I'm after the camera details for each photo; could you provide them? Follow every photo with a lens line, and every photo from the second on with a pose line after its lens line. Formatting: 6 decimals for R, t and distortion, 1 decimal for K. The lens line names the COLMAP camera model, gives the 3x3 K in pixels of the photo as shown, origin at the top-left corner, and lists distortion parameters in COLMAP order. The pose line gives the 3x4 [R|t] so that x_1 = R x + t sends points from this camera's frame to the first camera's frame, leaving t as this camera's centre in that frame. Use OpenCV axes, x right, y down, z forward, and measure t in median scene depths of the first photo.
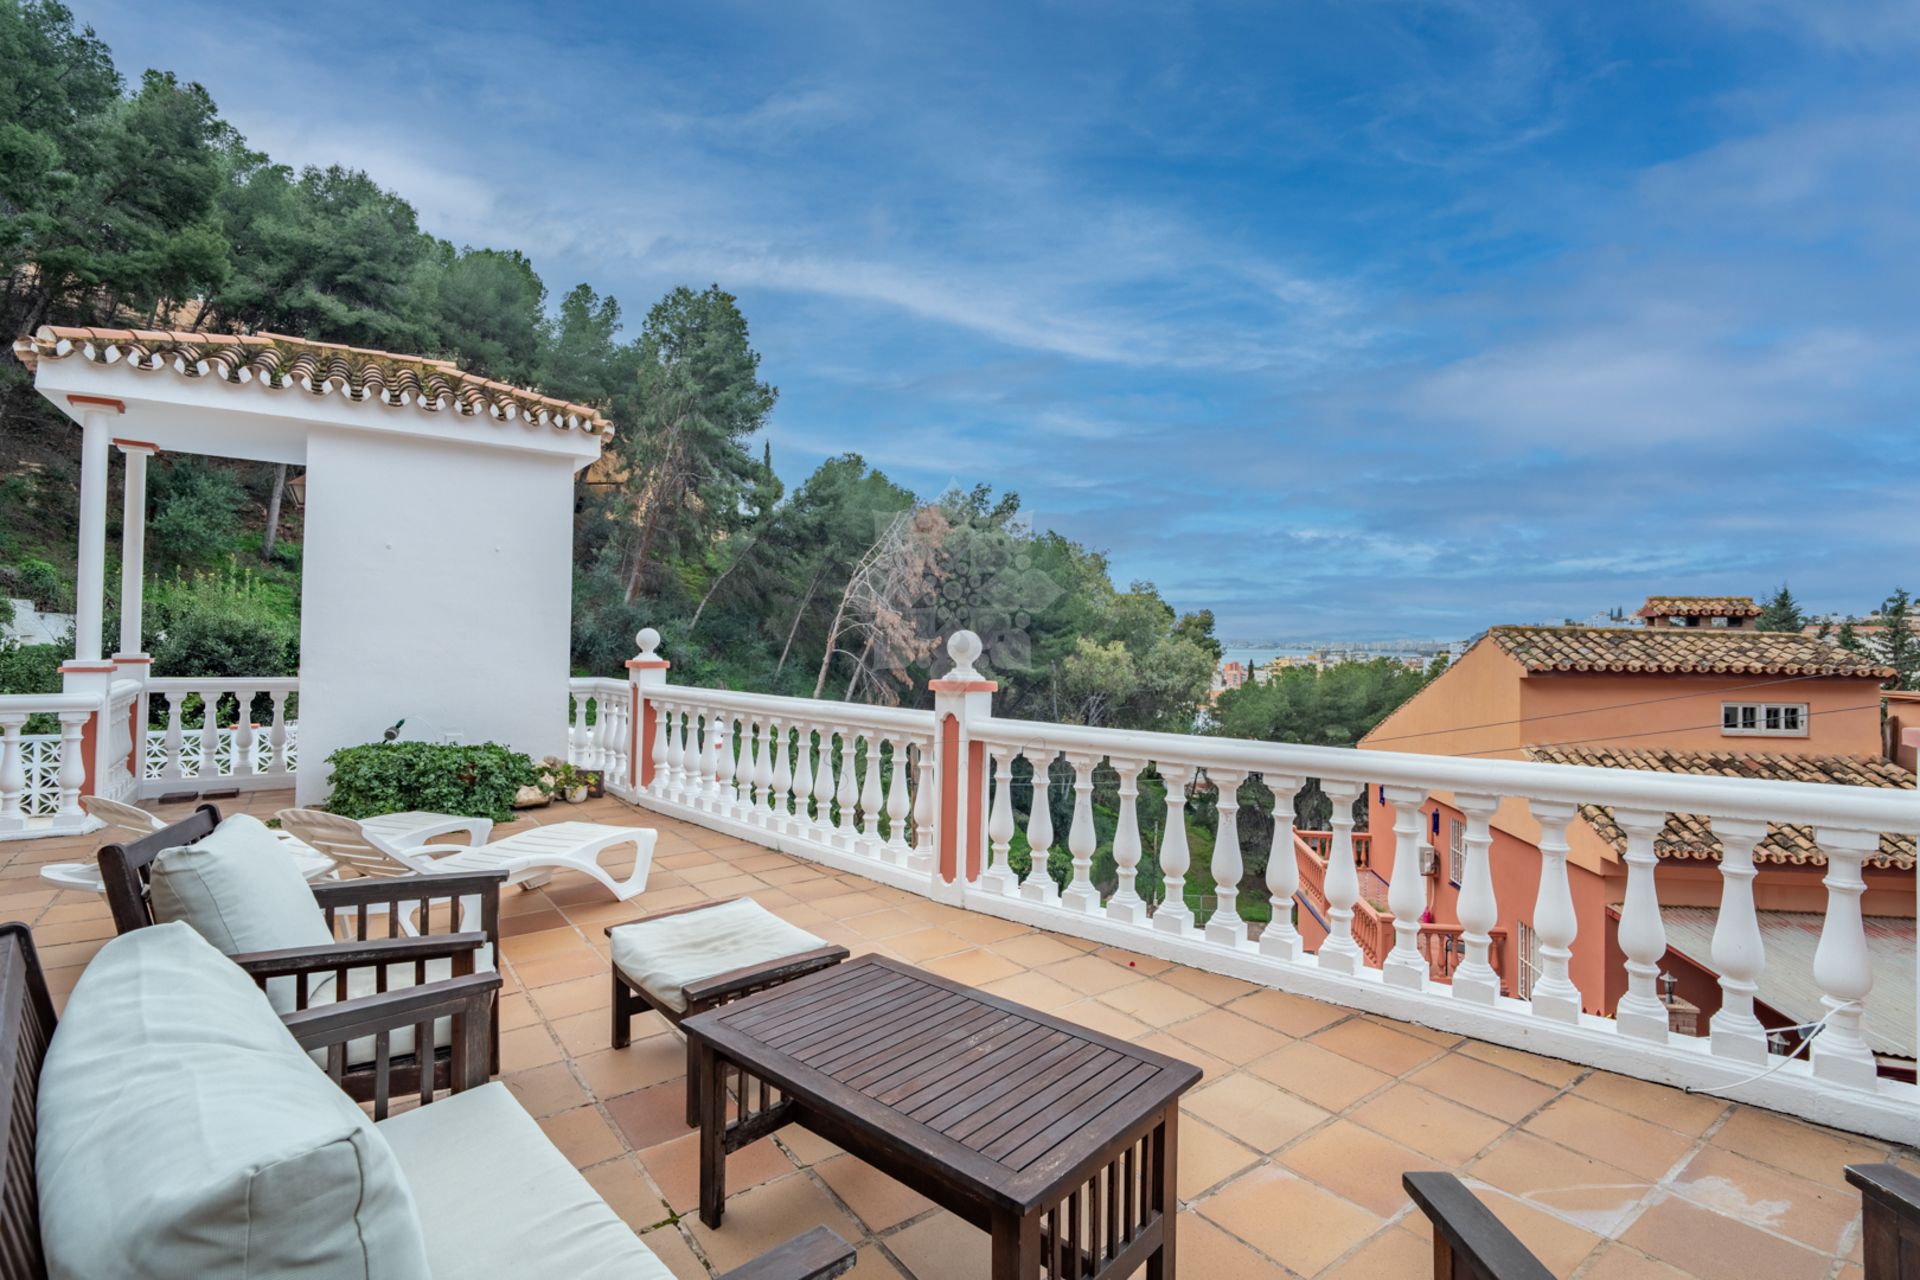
lens RADIAL K [[906.3, 0, 964.4], [0, 906.3, 623.4], [0, 0, 1]] dist [-0.001589, -0.005238]
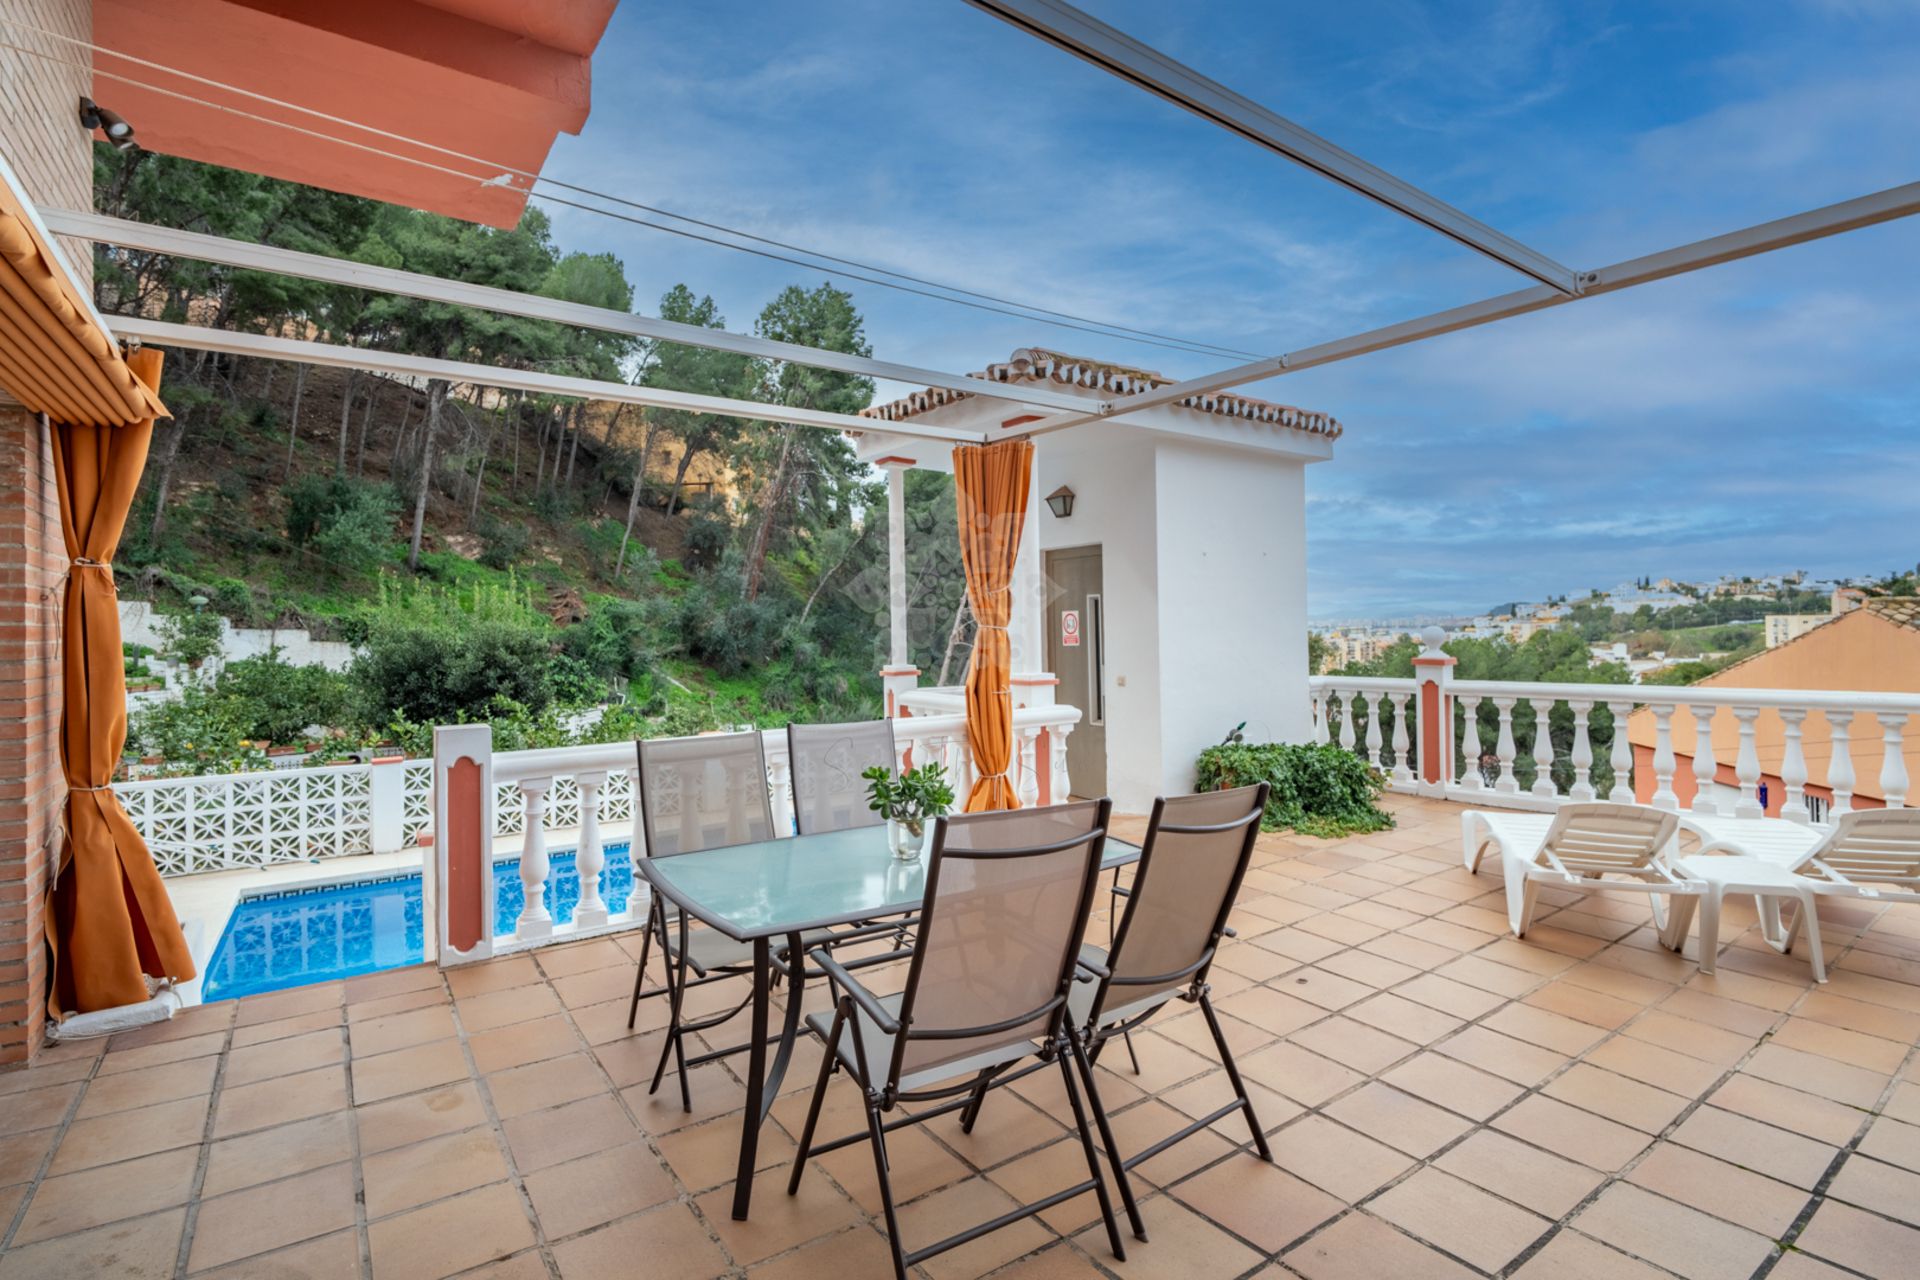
lens RADIAL K [[906.3, 0, 964.4], [0, 906.3, 623.4], [0, 0, 1]] dist [-0.001589, -0.005238]
pose [[0.999448, -0.029998, -0.014282, -0.170817], [0.030164, 0.999478, 0.011543, -0.005049], [0.013928, -0.011967, 0.999831, -0.005504]]
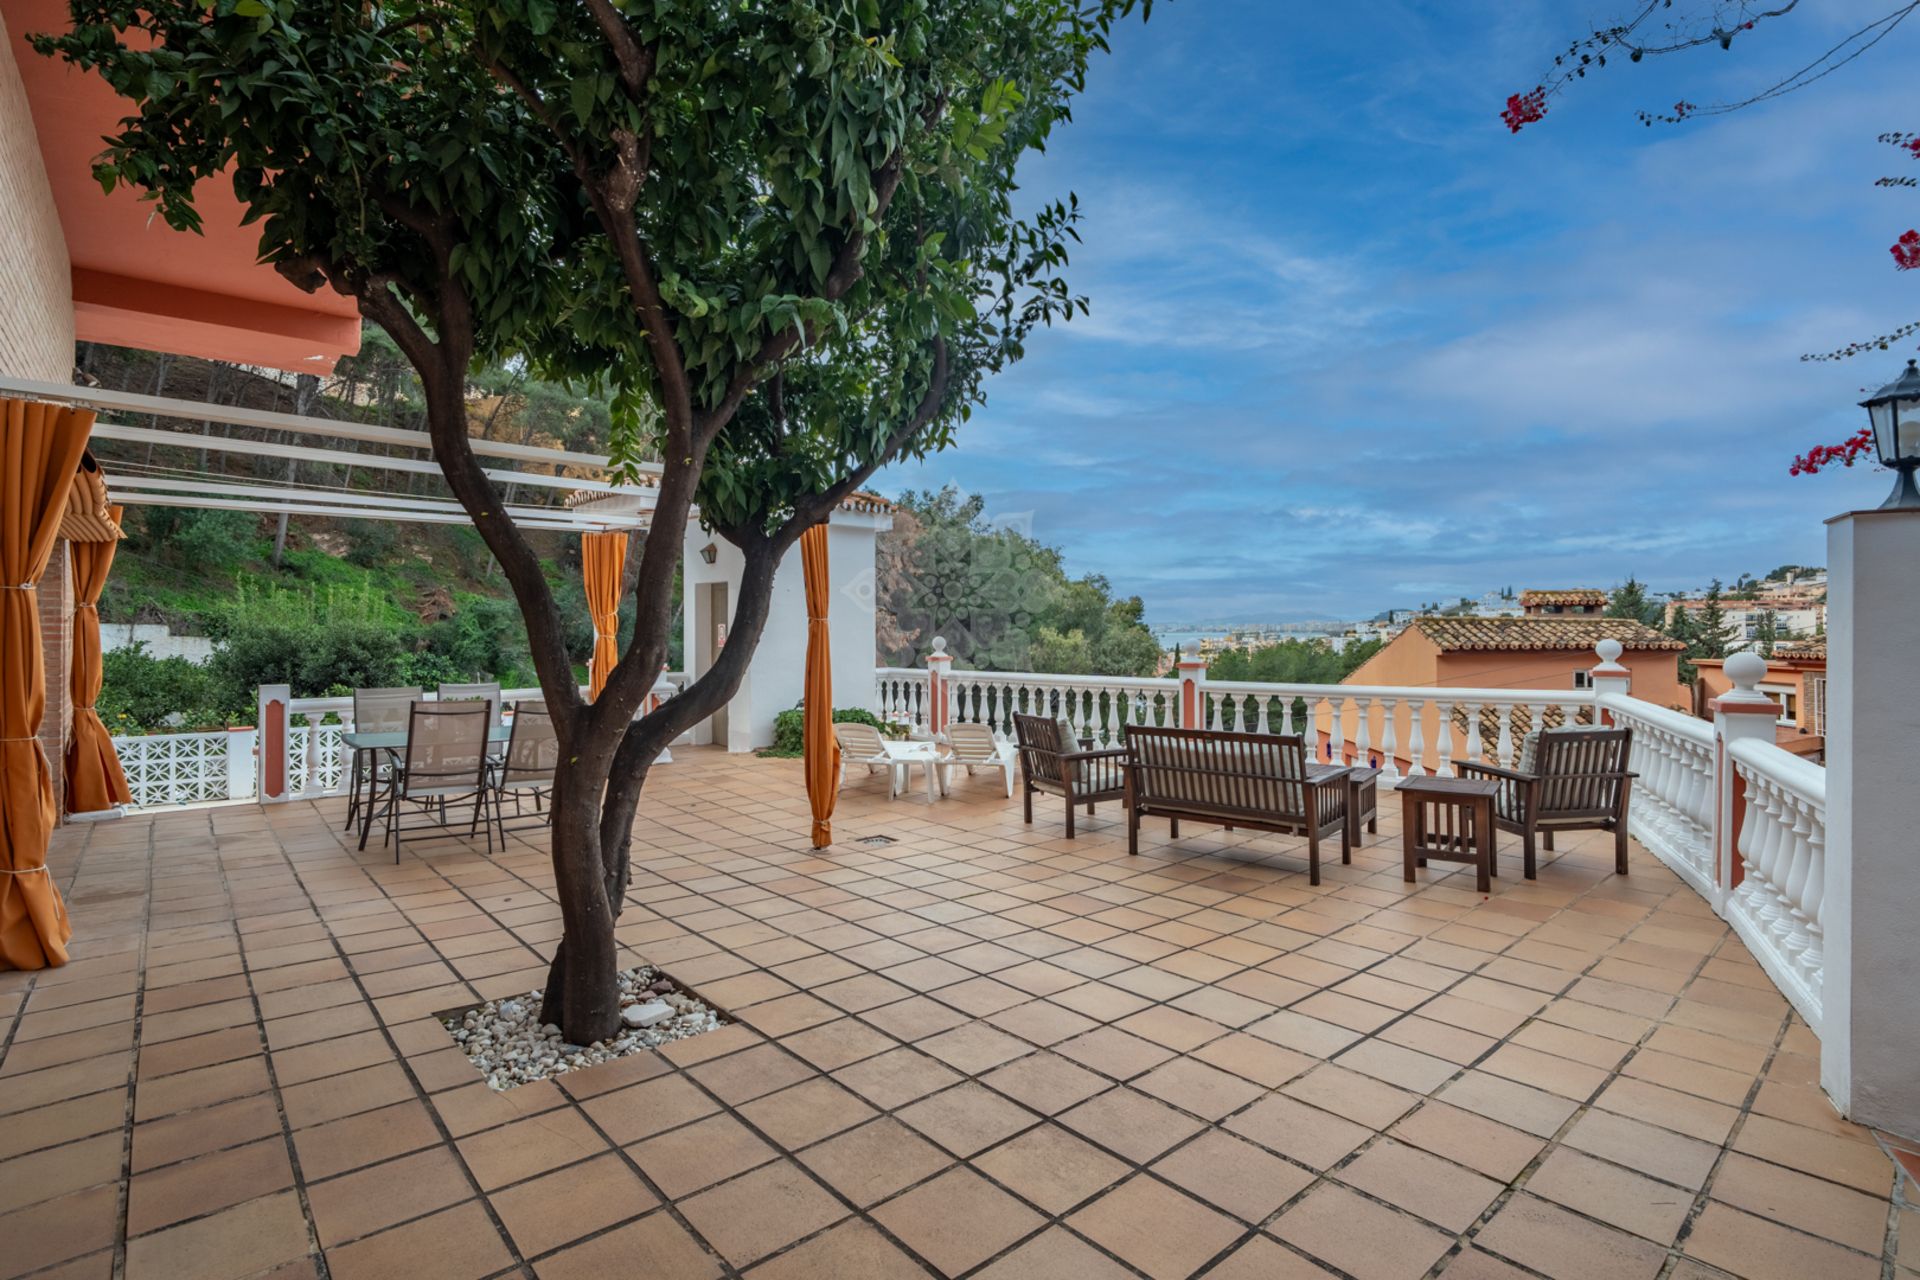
lens RADIAL K [[906.3, 0, 964.4], [0, 906.3, 623.4], [0, 0, 1]] dist [-0.001589, -0.005238]
pose [[0.996208, -0.018407, 0.085032, -0.087798], [0.017293, 0.999755, 0.013810, -0.007992], [-0.085265, -0.012287, 0.996283, -0.125269]]
